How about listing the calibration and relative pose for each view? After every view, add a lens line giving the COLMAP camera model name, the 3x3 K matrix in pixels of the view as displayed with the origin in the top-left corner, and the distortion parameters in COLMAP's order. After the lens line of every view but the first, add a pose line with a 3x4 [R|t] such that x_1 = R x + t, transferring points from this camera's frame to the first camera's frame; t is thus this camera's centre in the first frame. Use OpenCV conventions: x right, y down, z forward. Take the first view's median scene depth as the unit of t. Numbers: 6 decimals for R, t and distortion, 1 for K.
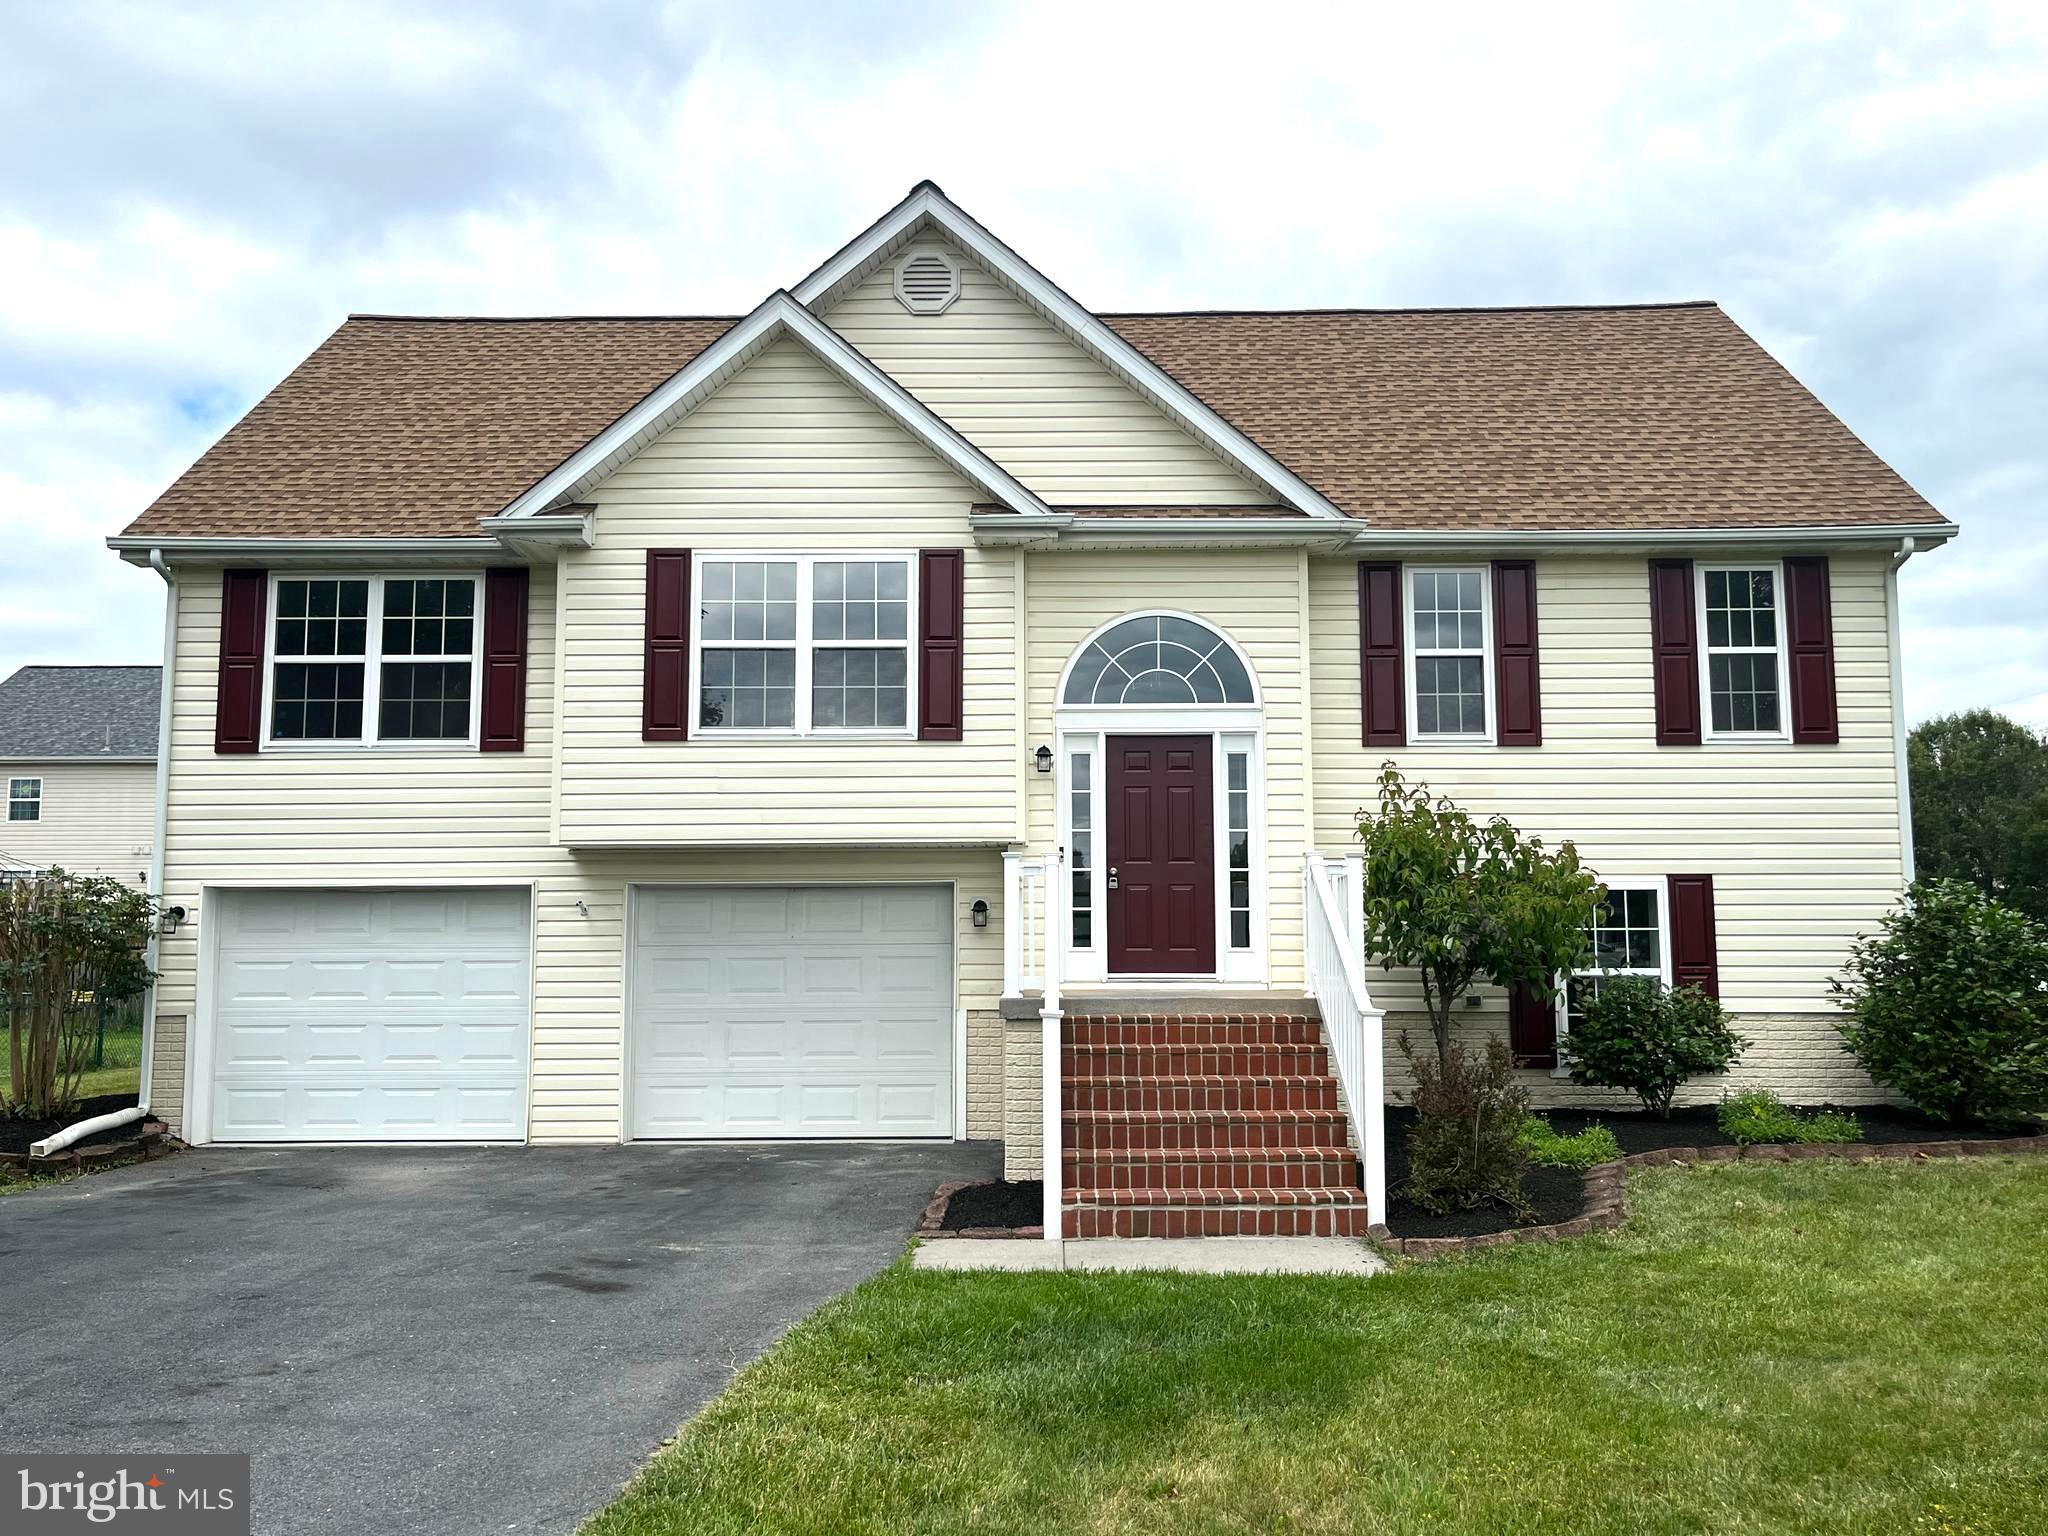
lens RADIAL K [[1631.9, 0, 1019.4], [0, 1631.9, 809.9], [0, 0, 1]] dist [0.042886, -0.019355]
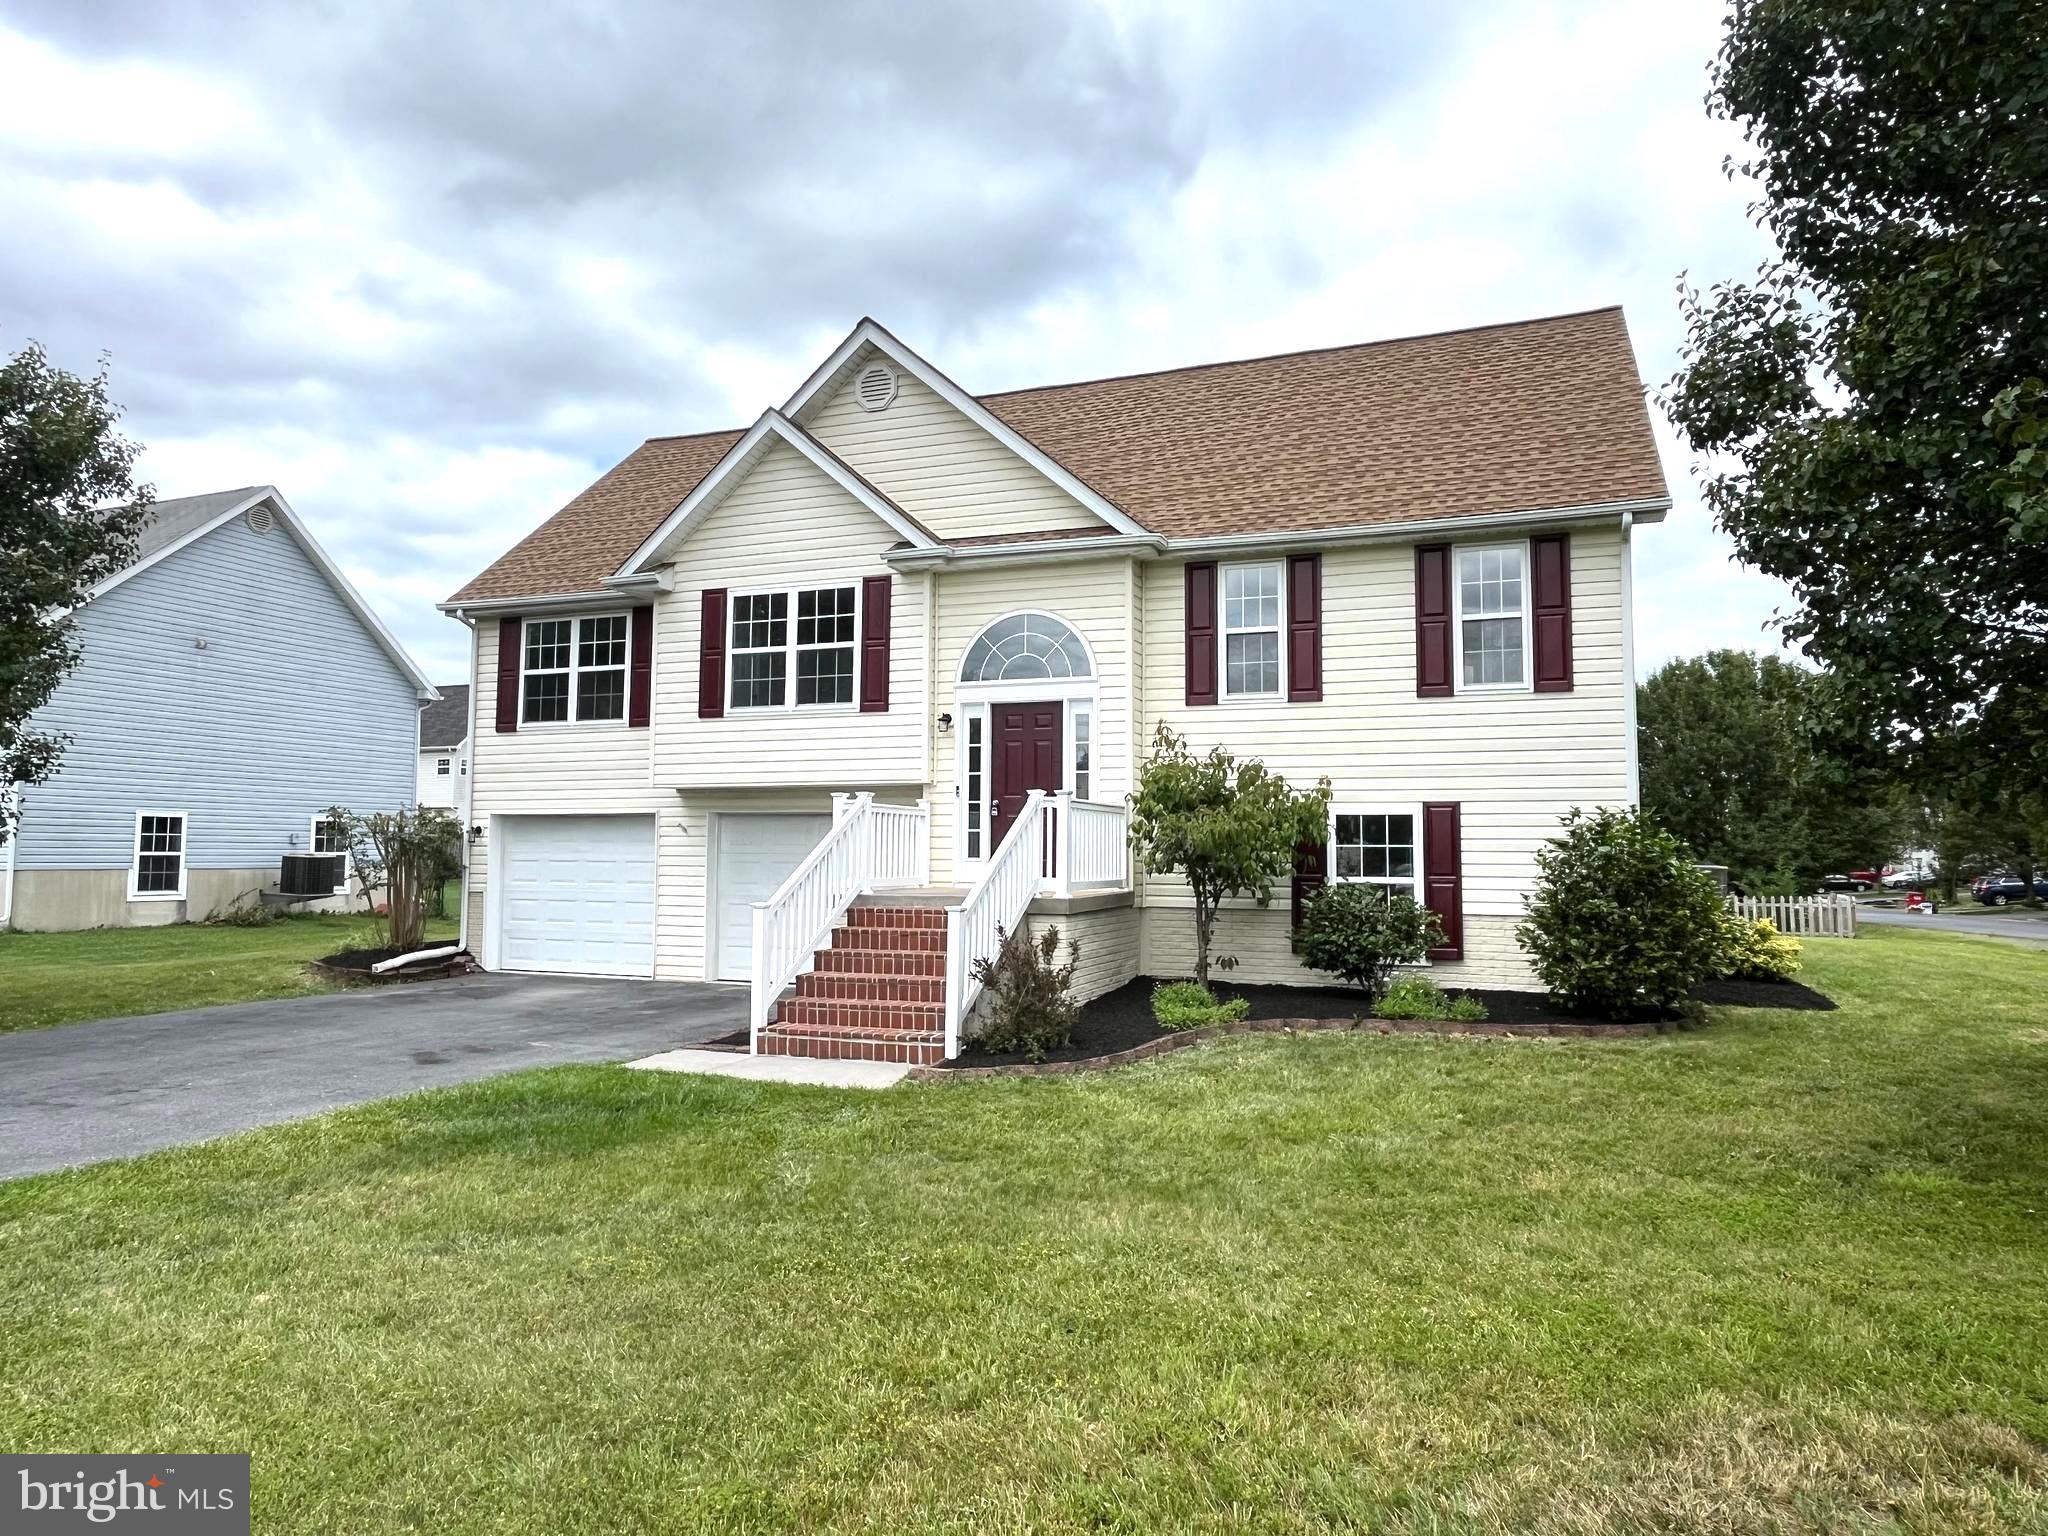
lens RADIAL K [[1275.2, 0, 1033.5], [0, 1275.2, 780.3], [0, 0, 1]] dist [-0.001443, 0.001580]
pose [[0.937341, -0.011009, -0.348238, 0.458720], [0.022515, 0.999326, 0.029011, -0.011665], [0.347684, -0.035033, 0.936957, 0.001666]]
